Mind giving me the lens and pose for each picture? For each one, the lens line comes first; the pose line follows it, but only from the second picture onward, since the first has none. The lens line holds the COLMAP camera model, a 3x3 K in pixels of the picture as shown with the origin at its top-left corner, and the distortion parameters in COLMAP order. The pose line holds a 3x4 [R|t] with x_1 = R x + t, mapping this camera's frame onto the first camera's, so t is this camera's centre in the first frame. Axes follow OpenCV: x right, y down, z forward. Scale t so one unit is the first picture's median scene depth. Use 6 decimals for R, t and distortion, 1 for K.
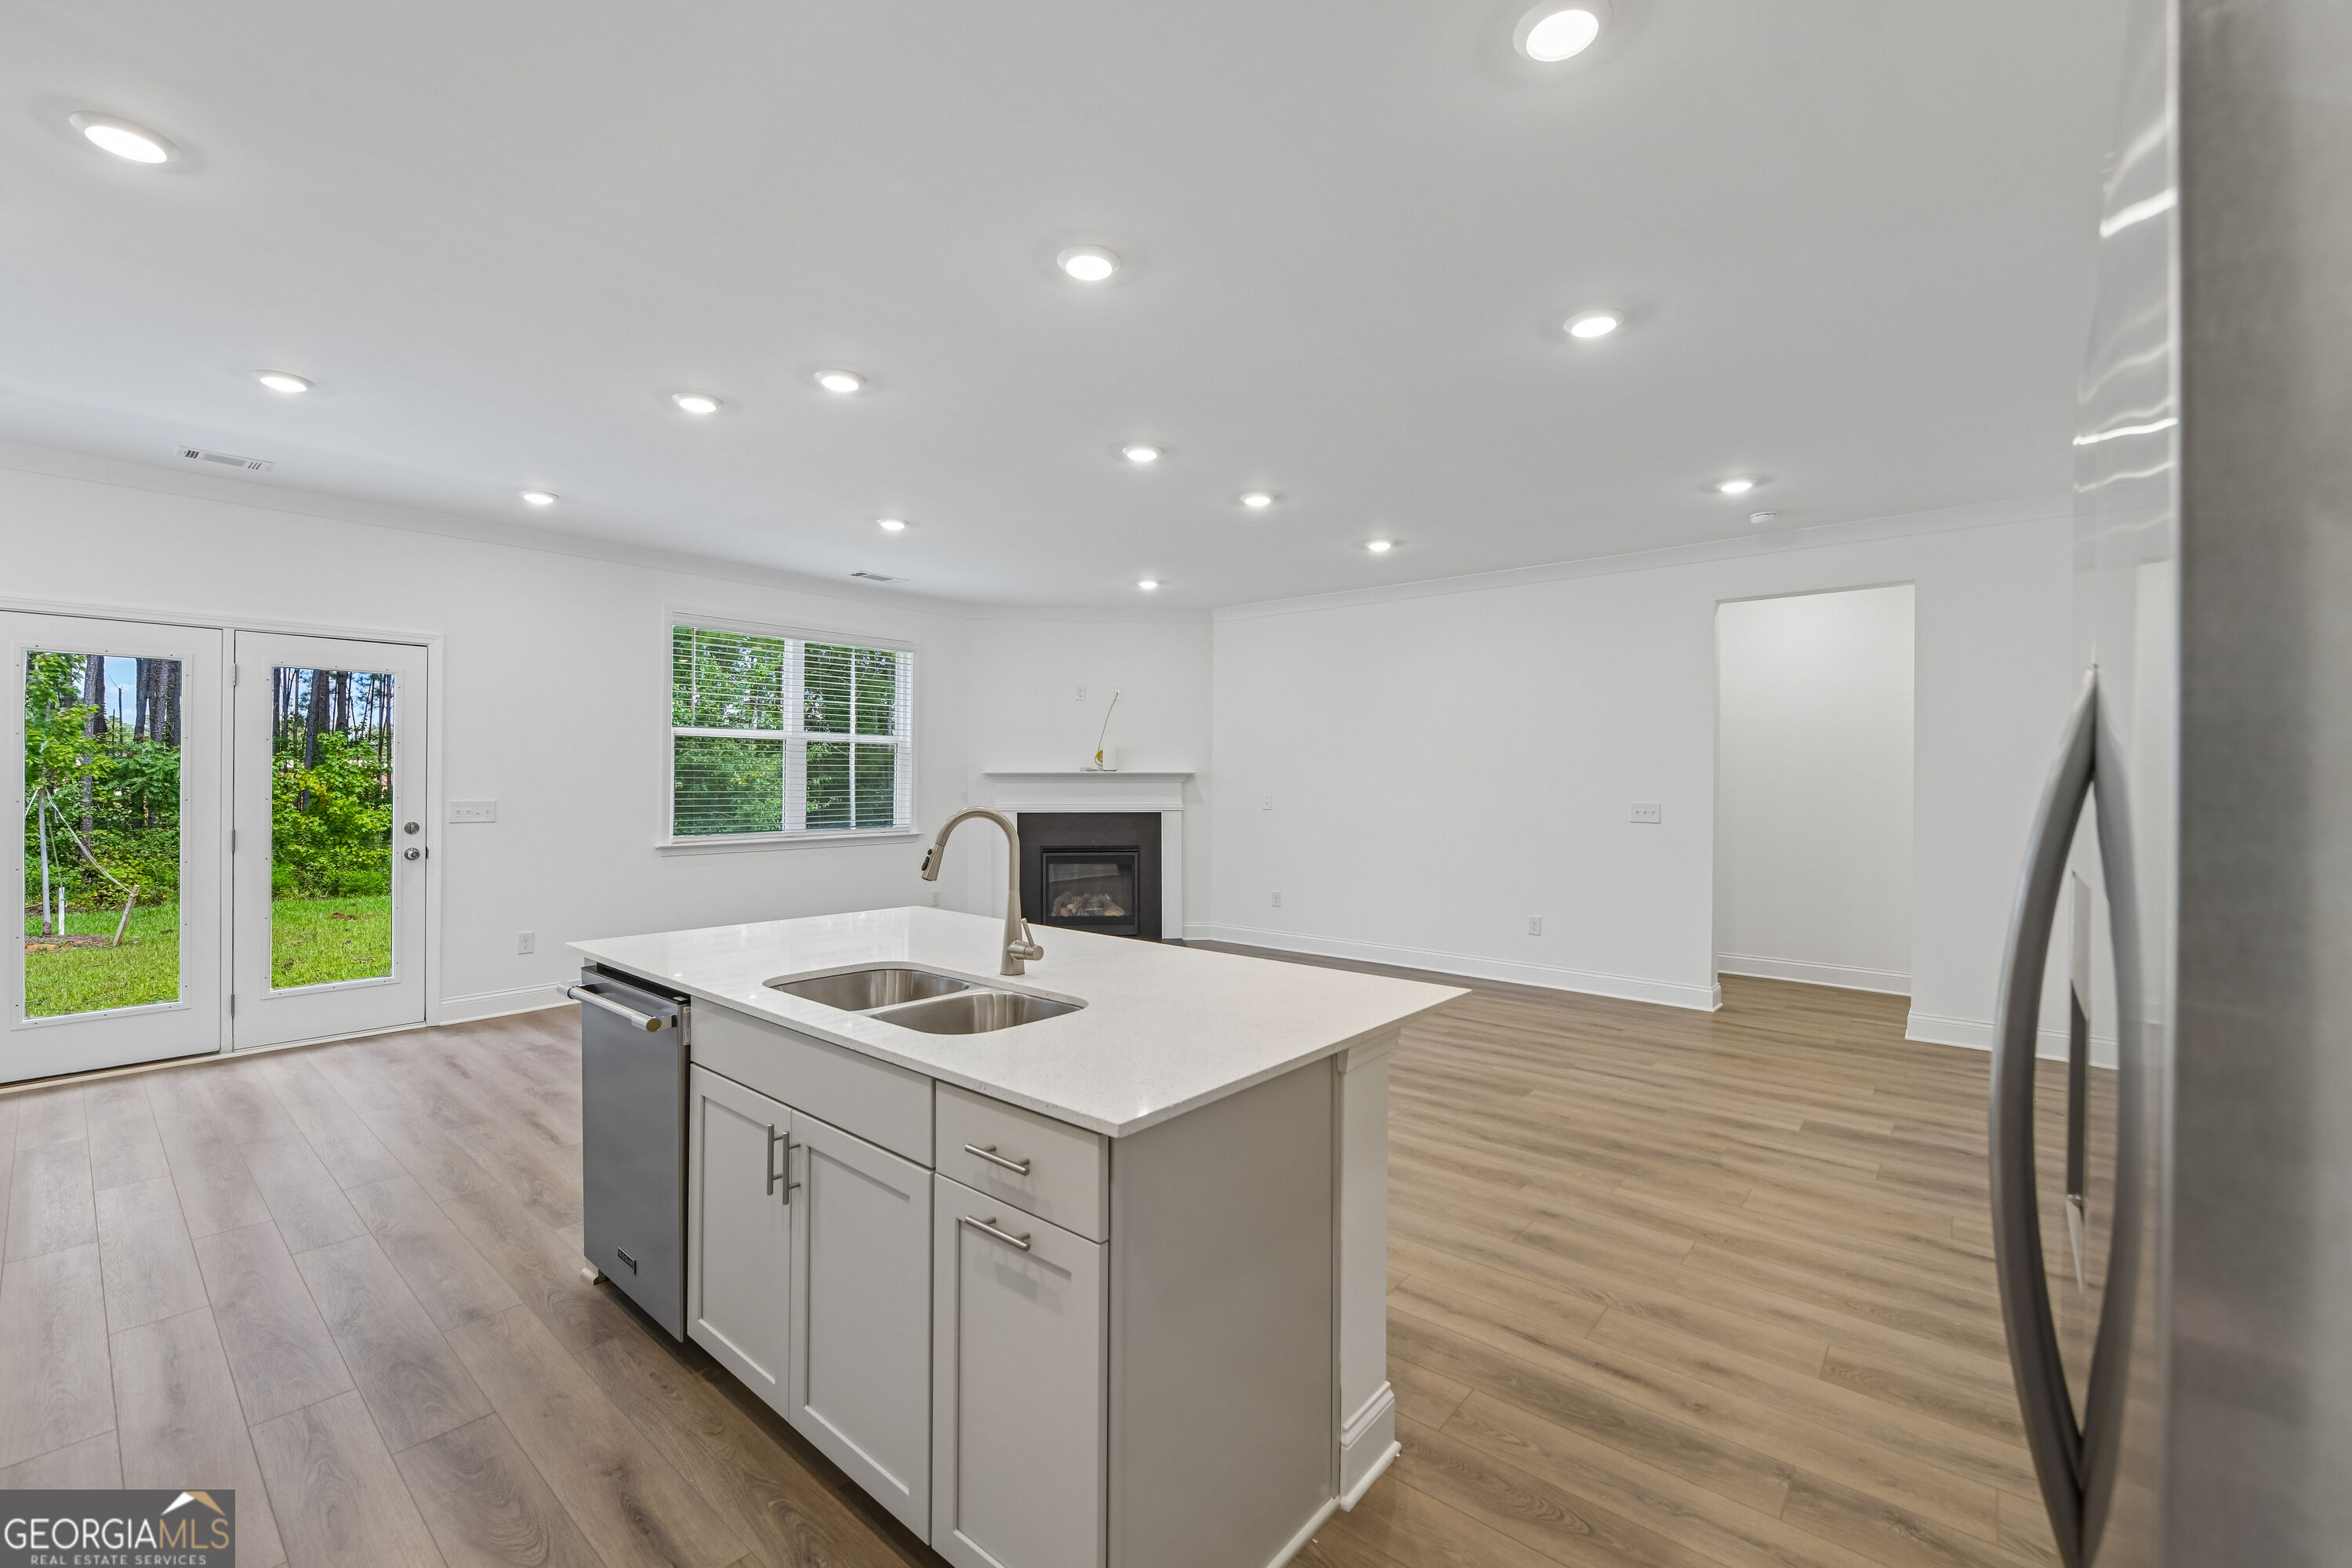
lens RADIAL K [[948.5, 0, 1161.4], [0, 948.5, 787.0], [0, 0, 1]] dist [-0.004180, -0.001837]
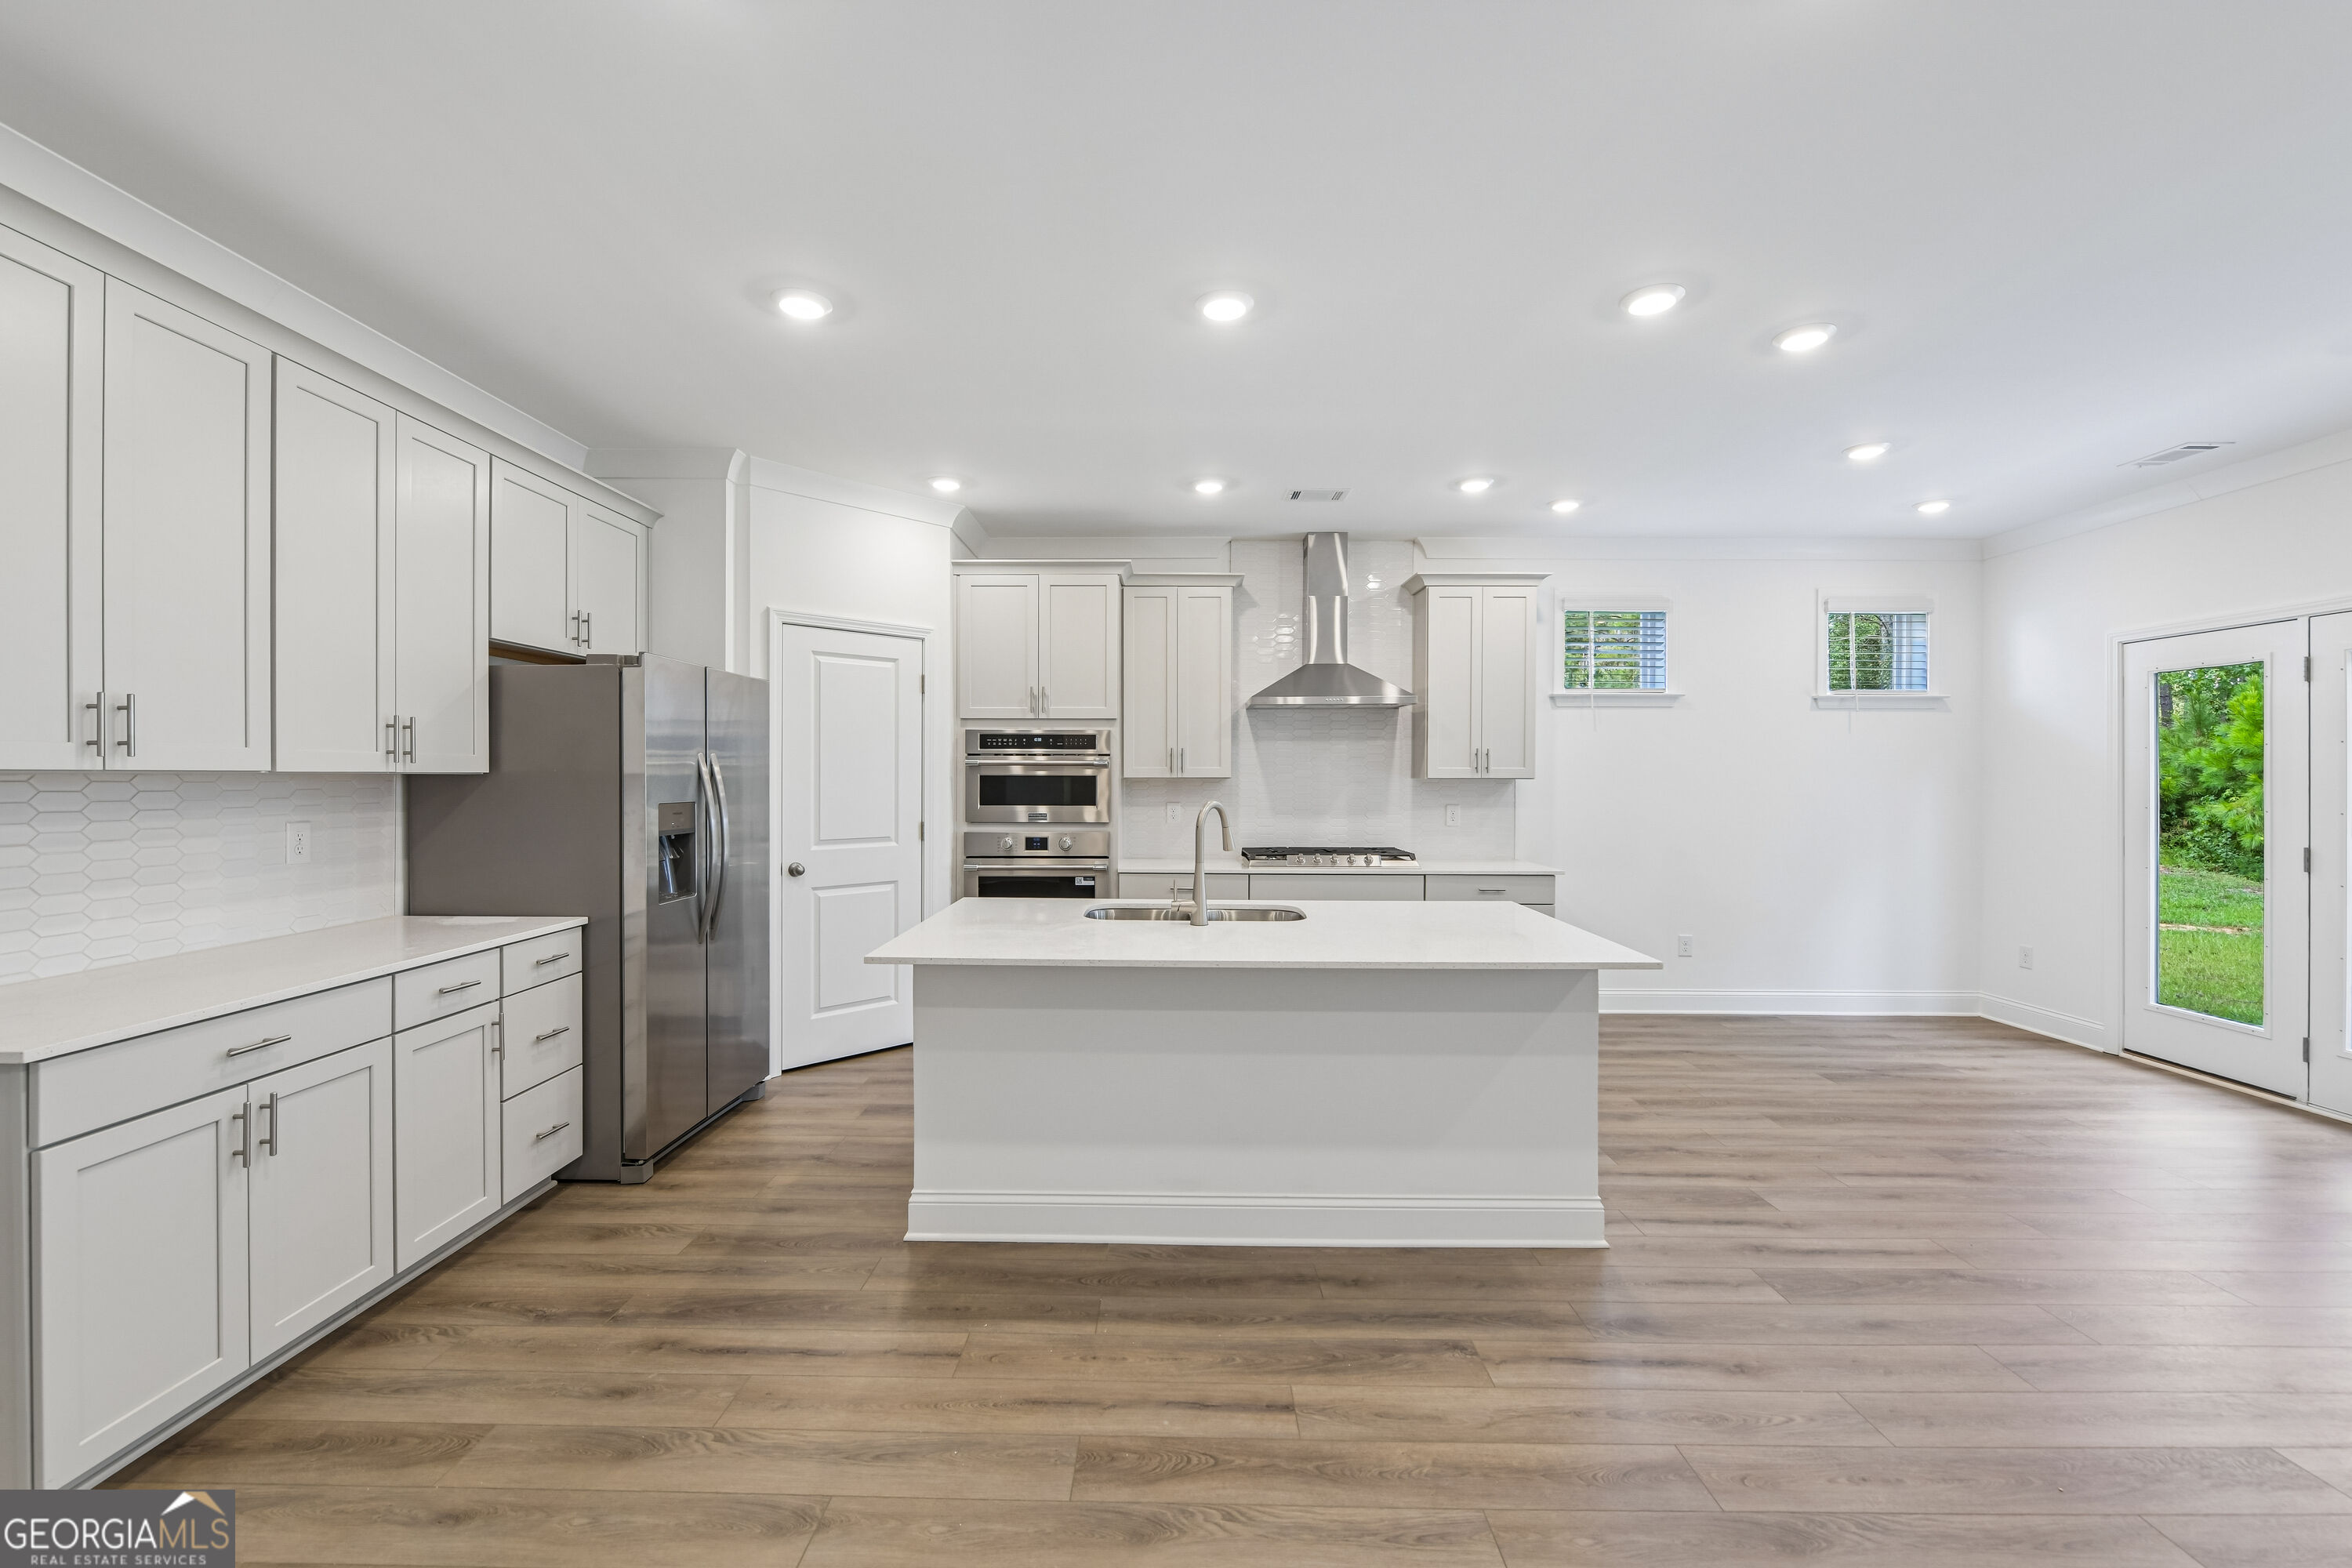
lens RADIAL K [[948.5, 0, 1167.4], [0, 948.5, 785.3], [0, 0, 1]] dist [-0.004180, -0.001837]
pose [[-0.767897, -0.002099, -0.640570, 0.361891], [-0.014410, 0.999798, 0.013999, -0.008725], [0.640412, 0.019980, -0.767772, 0.975006]]
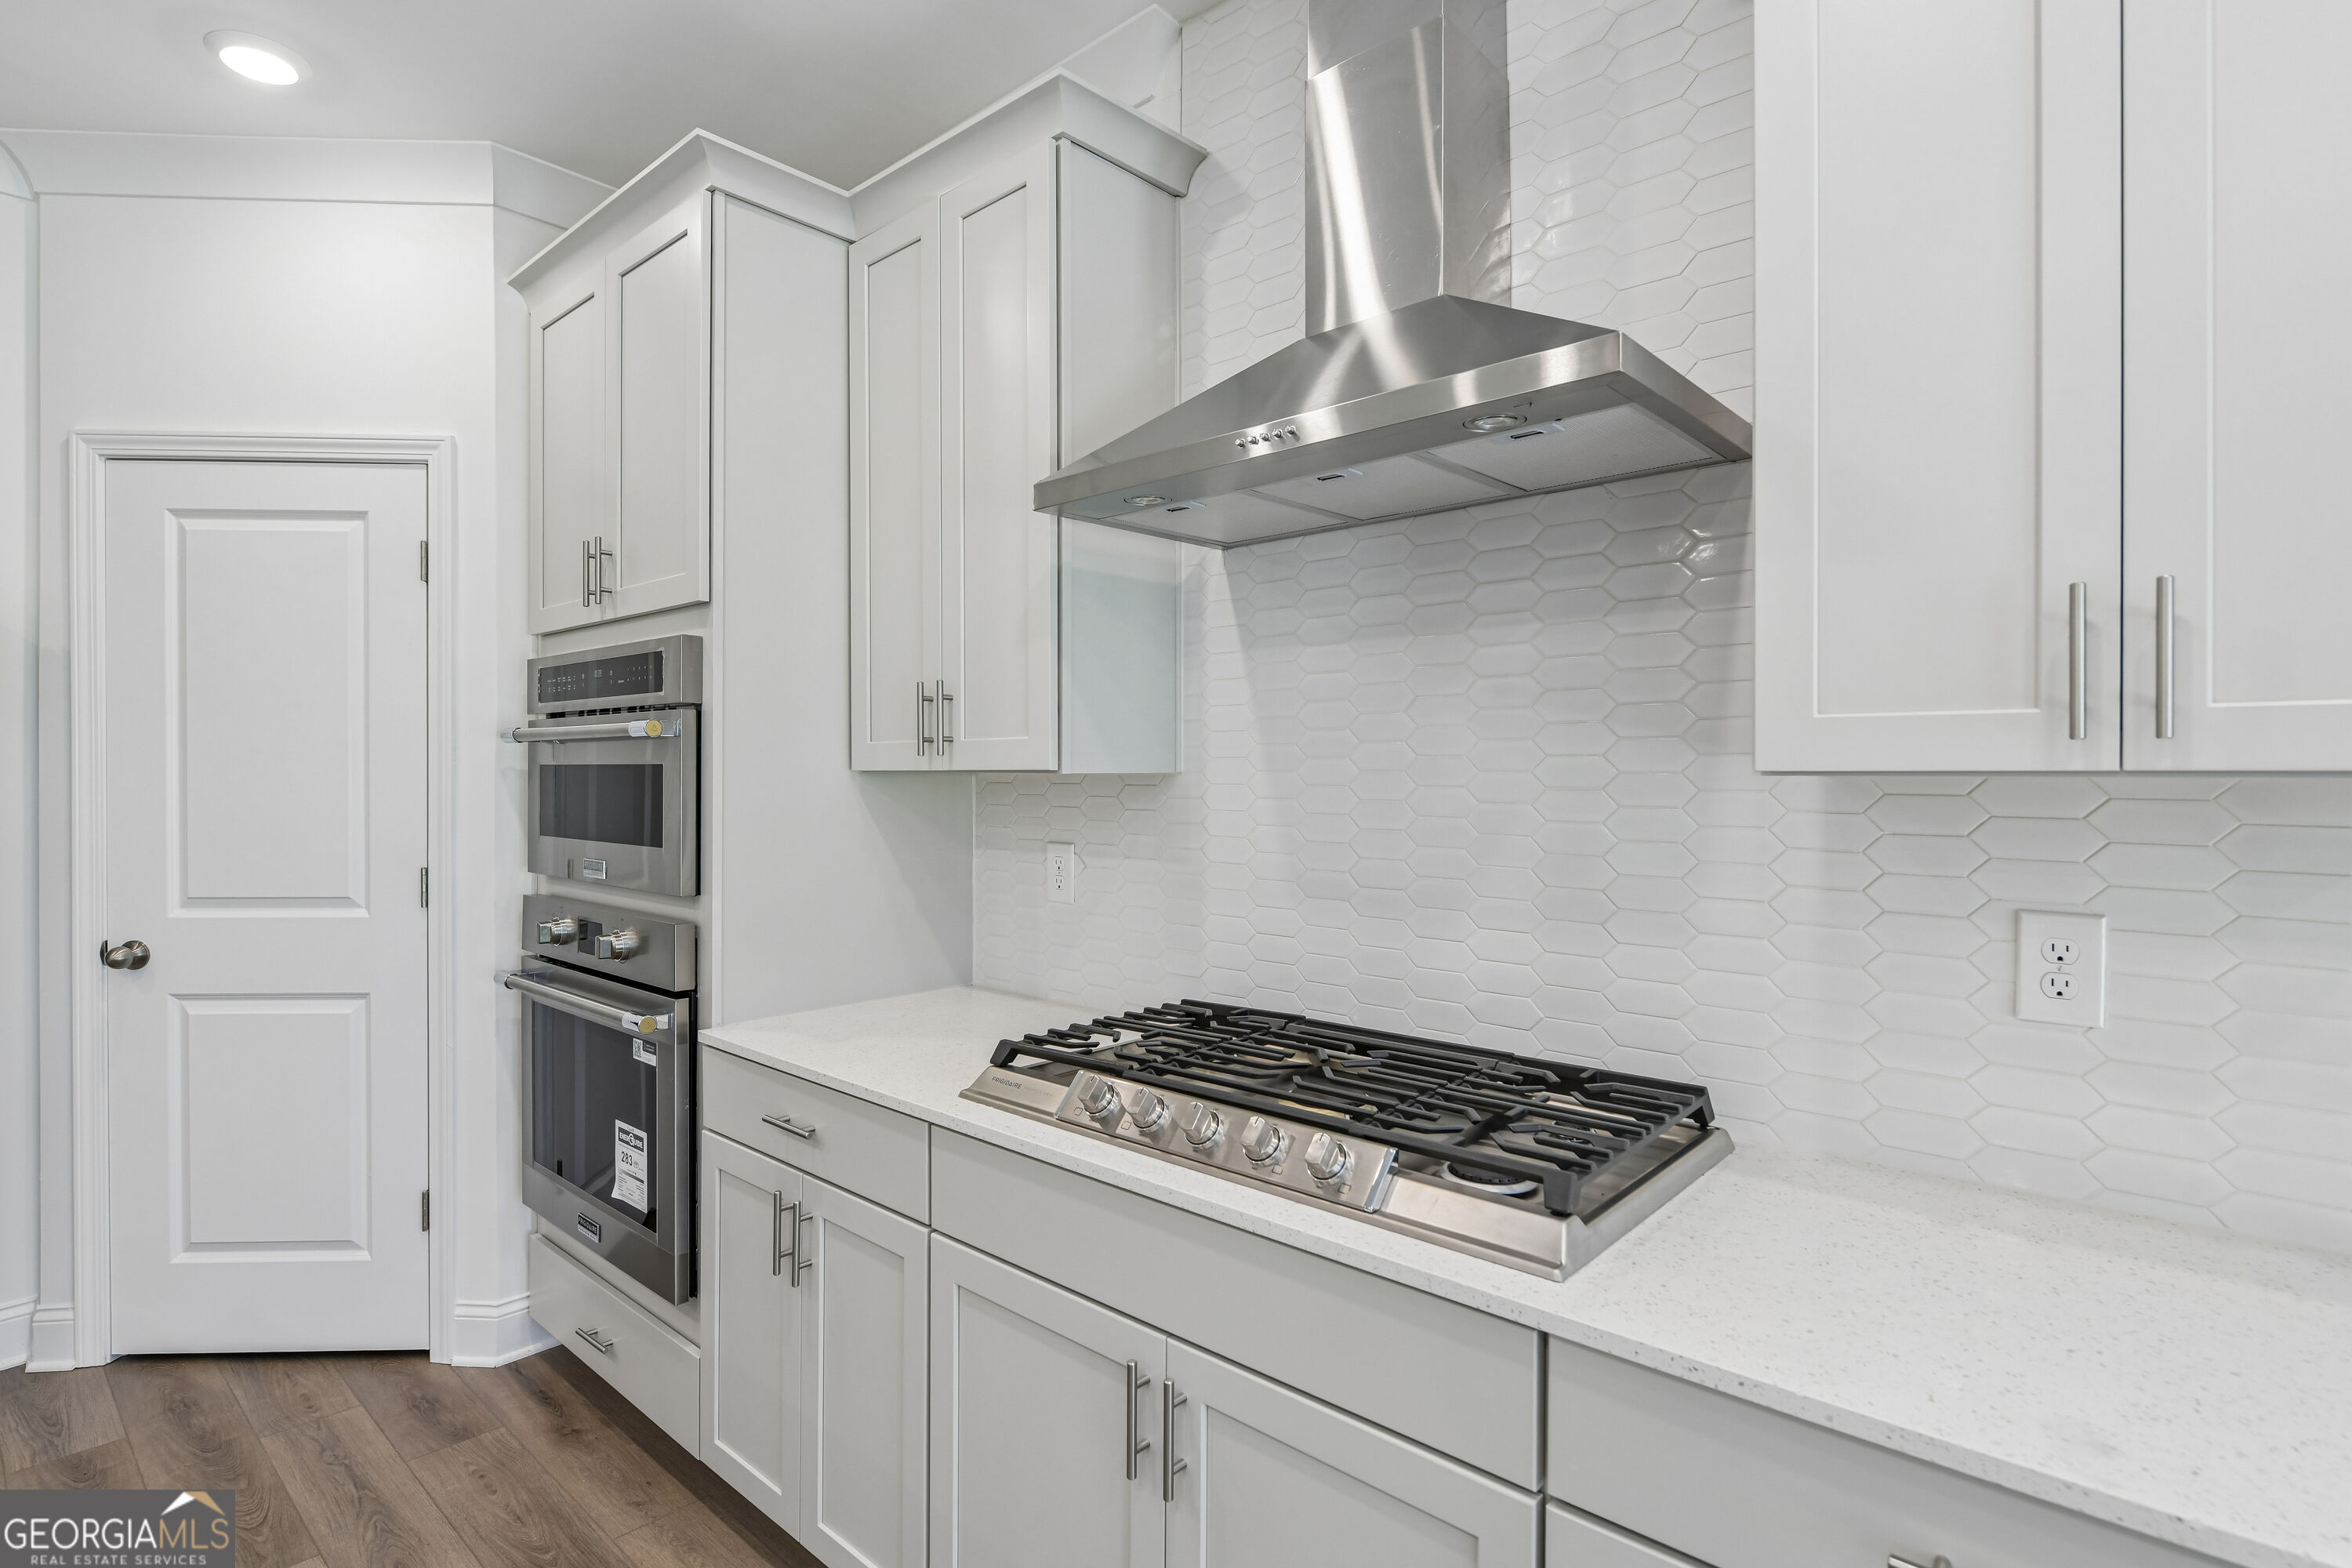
lens RADIAL K [[1159.4, 0, 1173.9], [0, 1159.4, 779.2], [0, 0, 1]] dist [-0.008922, 0.000178]
pose [[-0.999677, -0.010975, 0.022940, -0.476735], [-0.010616, 0.999820, 0.015716, -0.006820], [-0.023108, 0.015468, -0.999613, 0.567437]]
